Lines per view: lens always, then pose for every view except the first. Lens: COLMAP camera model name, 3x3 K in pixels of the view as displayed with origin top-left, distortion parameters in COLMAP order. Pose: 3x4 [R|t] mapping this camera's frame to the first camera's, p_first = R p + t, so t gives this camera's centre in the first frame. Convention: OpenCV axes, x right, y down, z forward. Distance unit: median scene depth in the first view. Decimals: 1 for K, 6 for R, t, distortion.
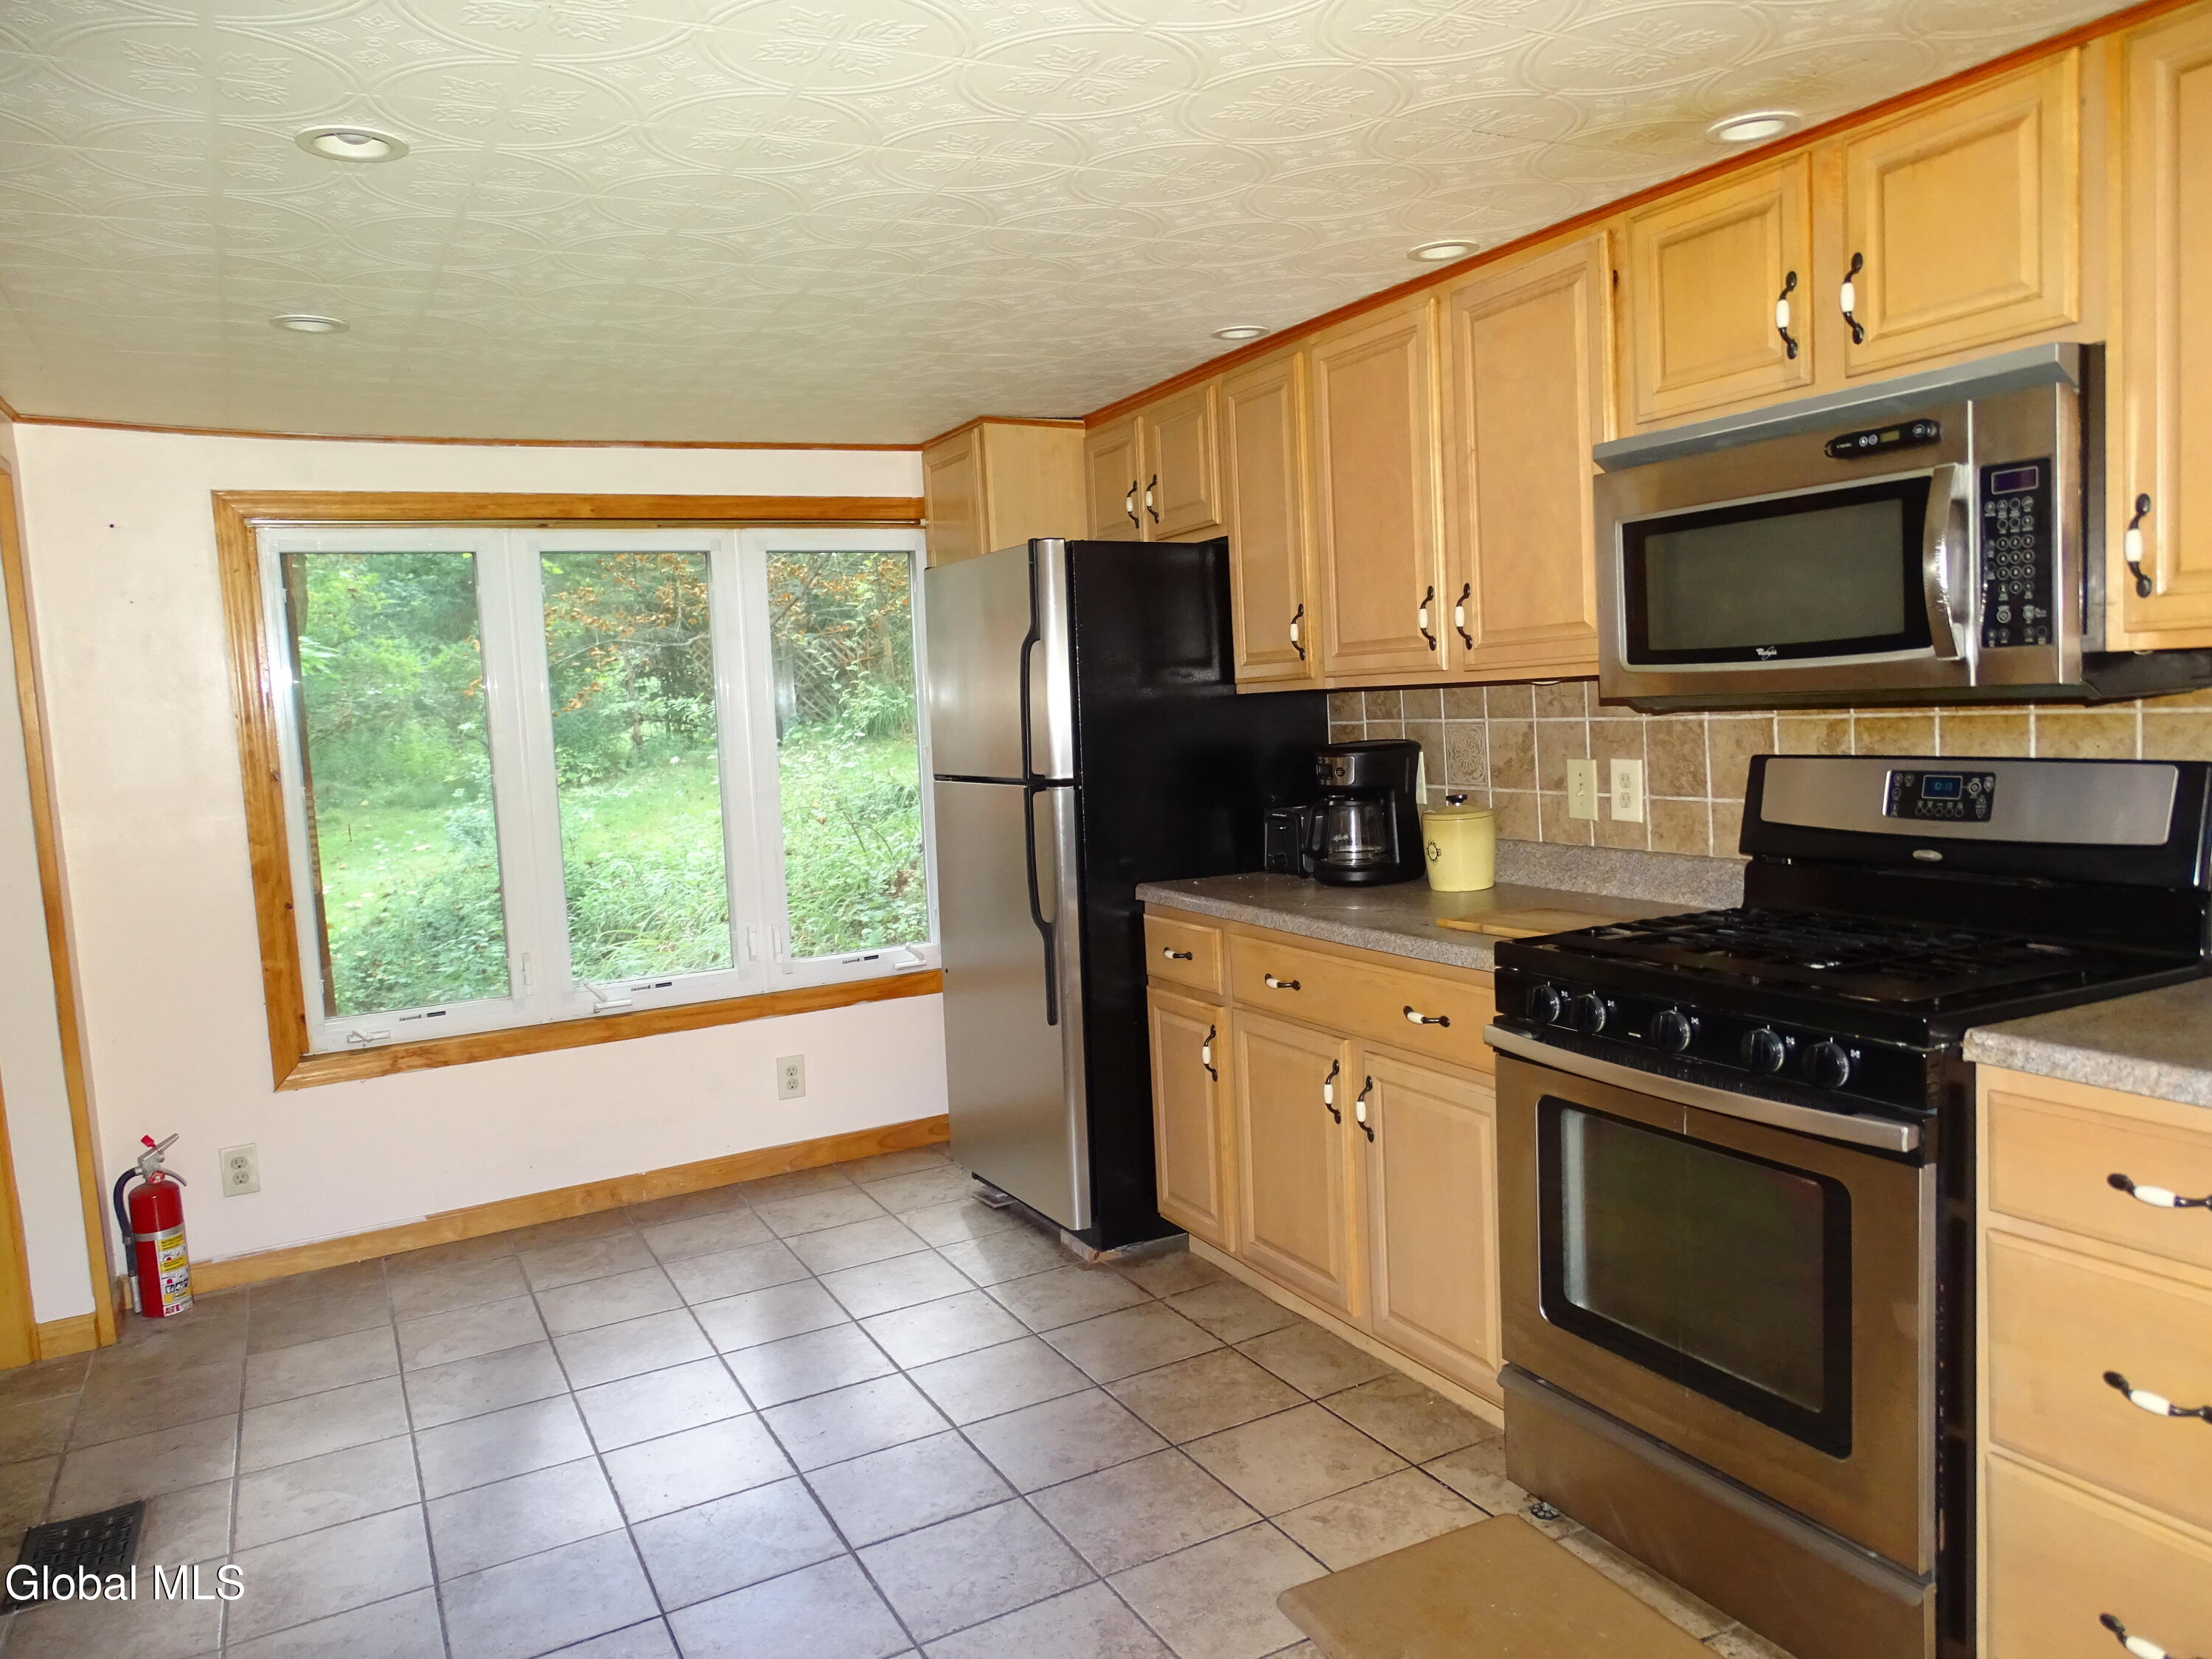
lens RADIAL K [[1576.7, 0, 1120.4], [0, 1576.7, 835.8], [0, 0, 1]] dist [0.012531, -0.010416]
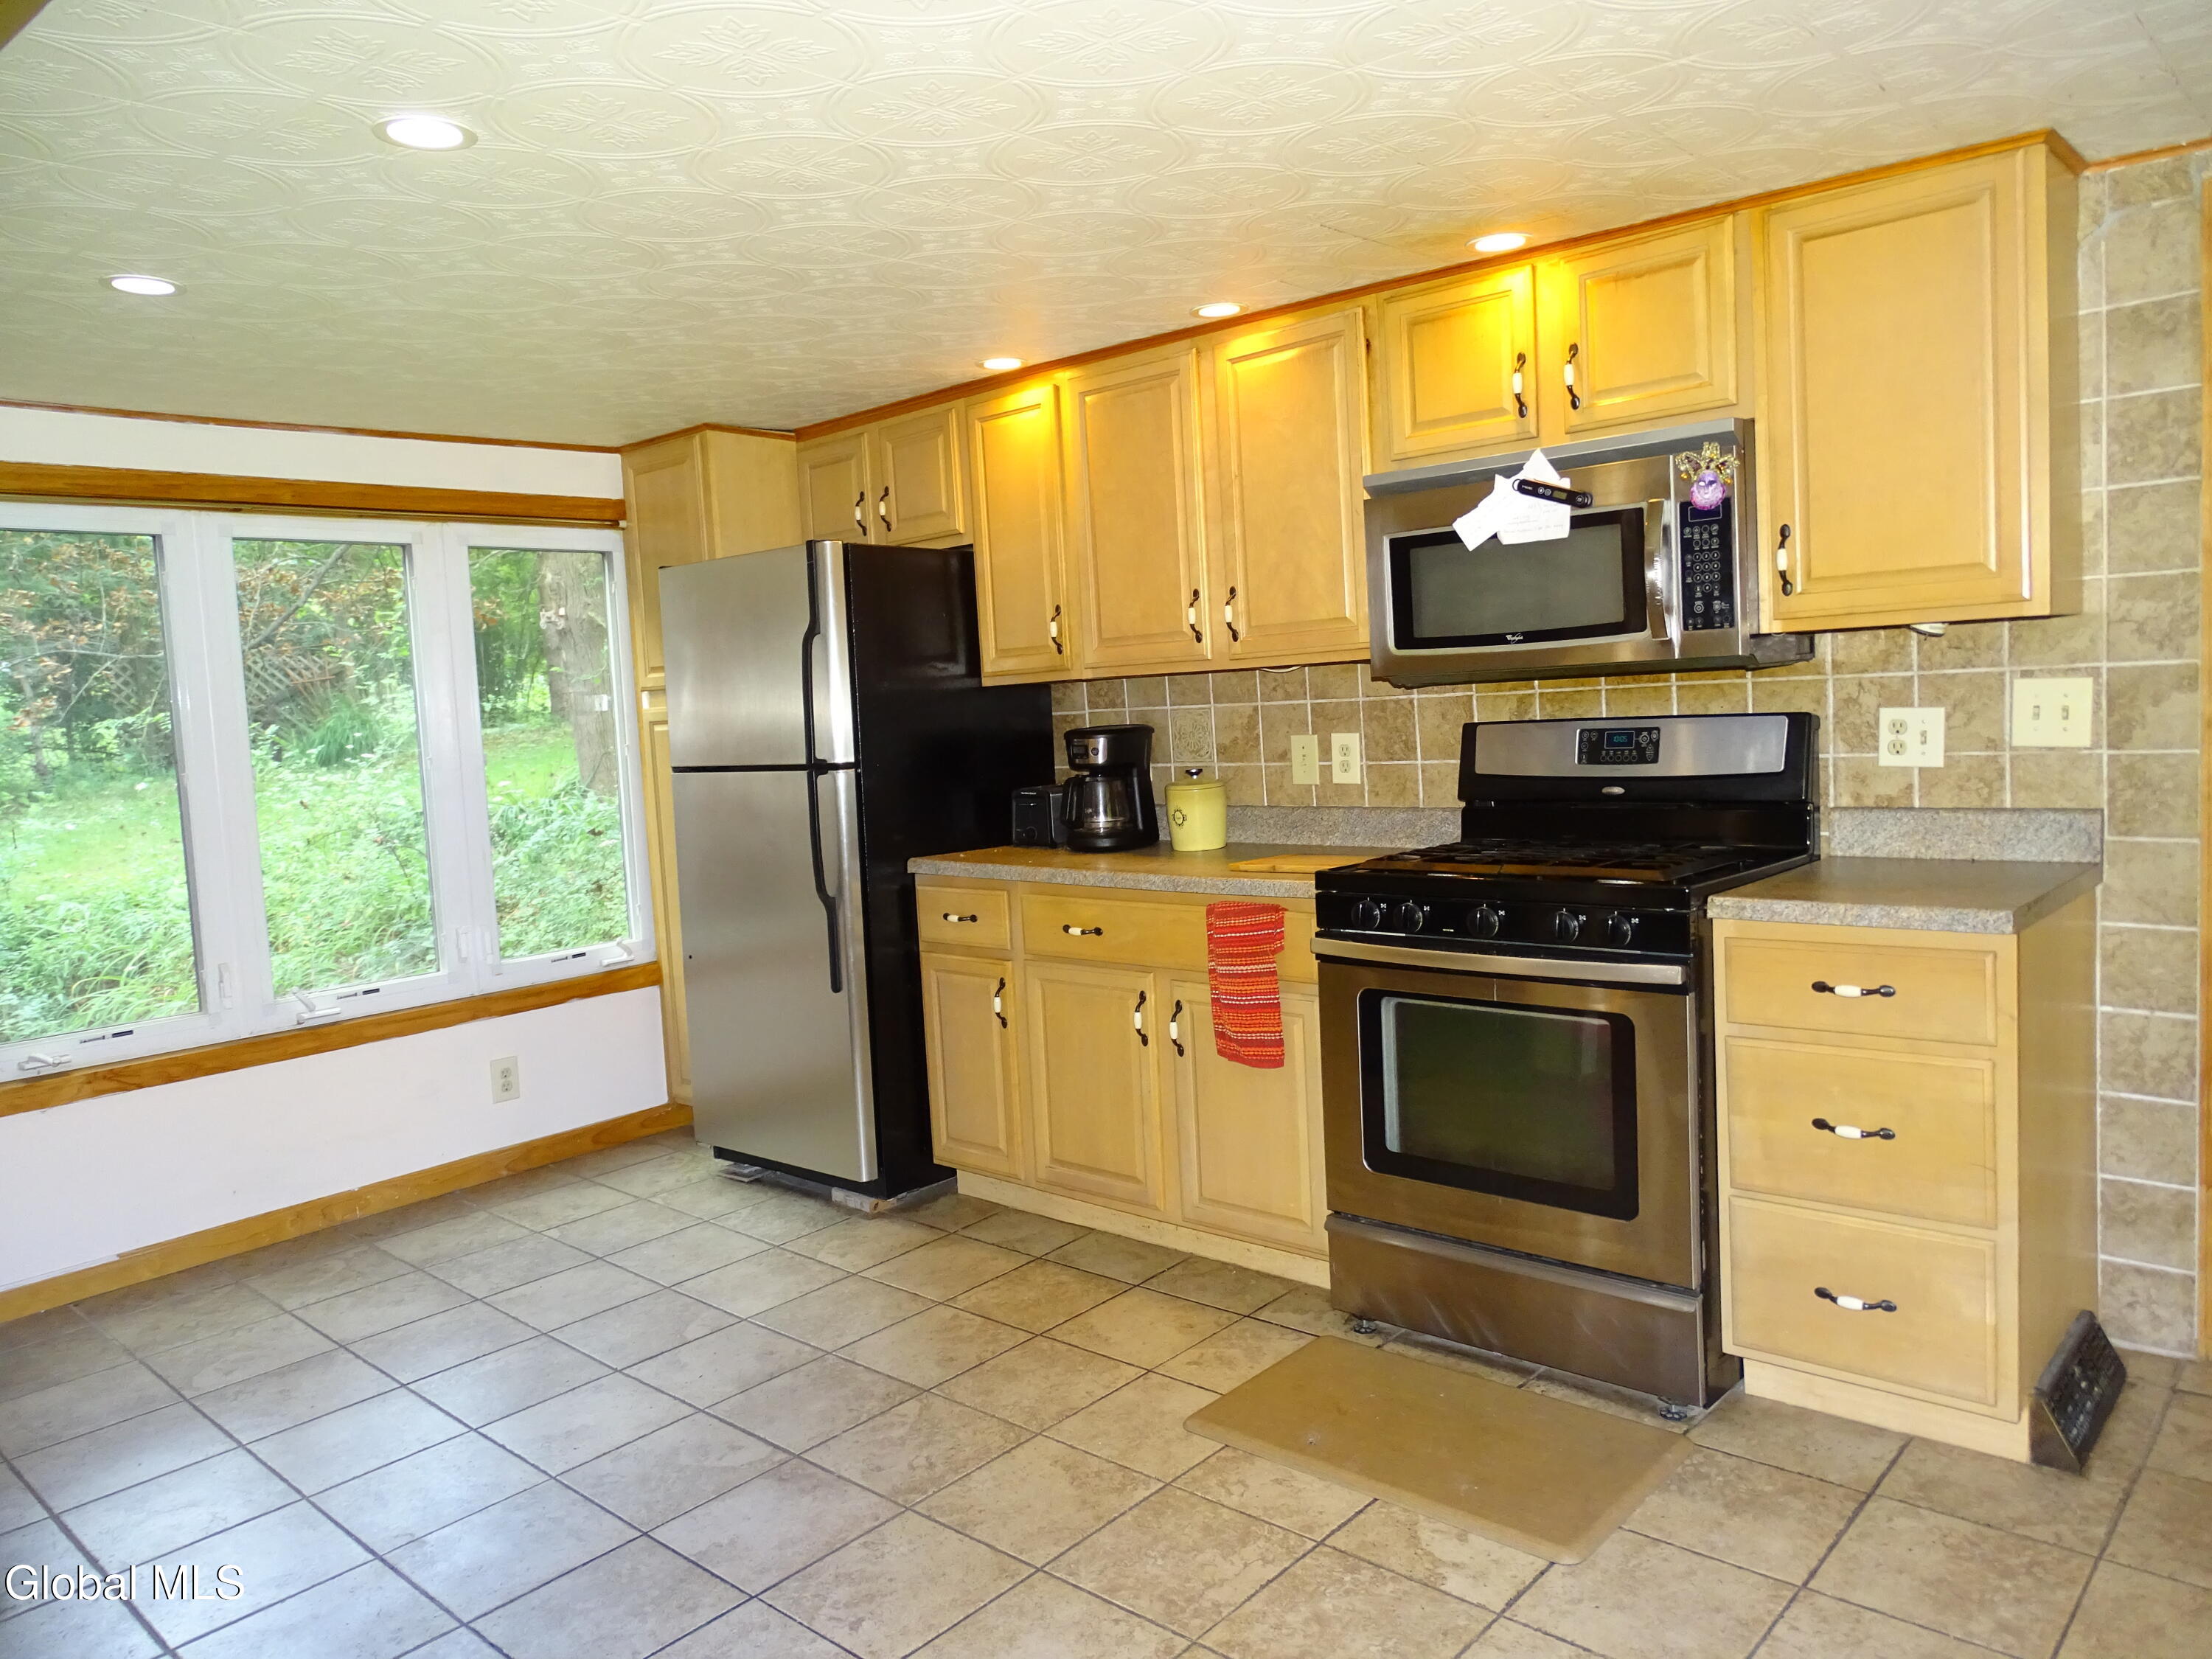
lens RADIAL K [[1576.7, 0, 1120.3], [0, 1576.7, 827.7], [0, 0, 1]] dist [0.012531, -0.010416]
pose [[0.938958, -0.028579, 0.342843, -0.292554], [0.036739, 0.999175, -0.017327, 0.043862], [-0.342065, 0.028865, 0.939233, -0.099559]]
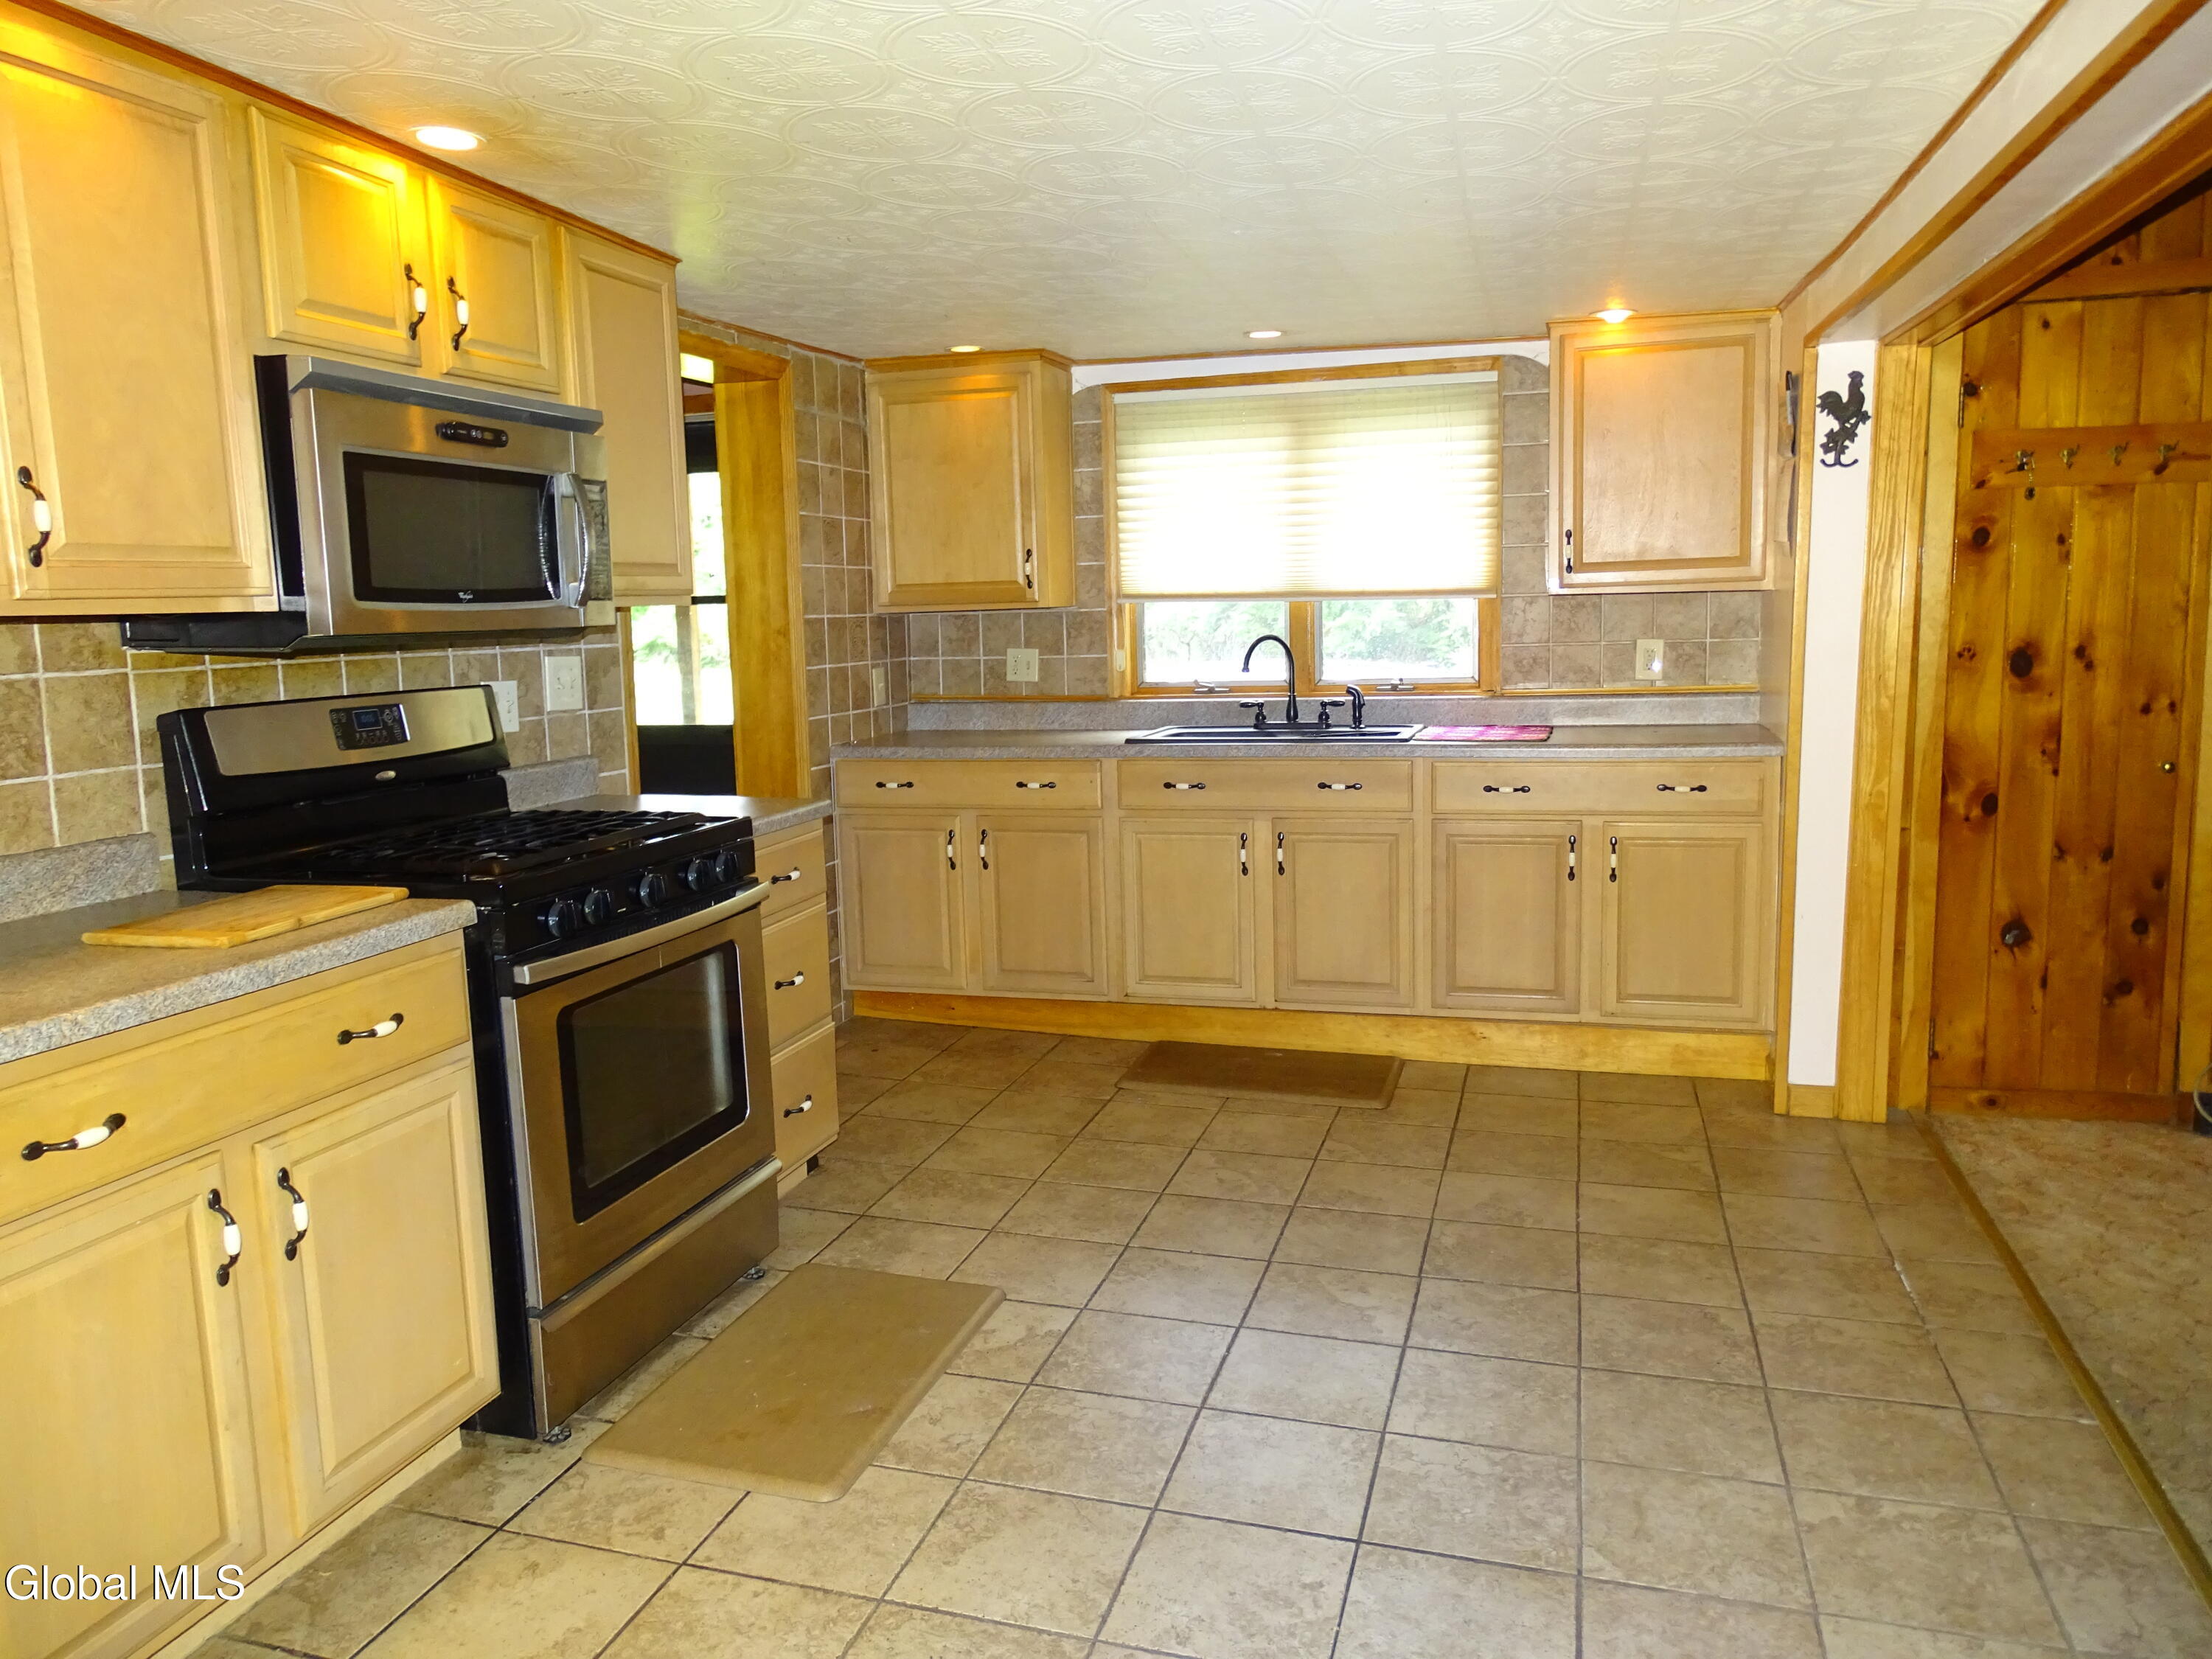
lens RADIAL K [[1576.7, 0, 1123.9], [0, 1576.7, 821.2], [0, 0, 1]] dist [0.012531, -0.010416]
pose [[-0.723505, -0.030095, 0.689663, -0.608980], [0.117136, 0.979209, 0.165614, -0.073382], [-0.680308, 0.200607, -0.704938, 1.246405]]
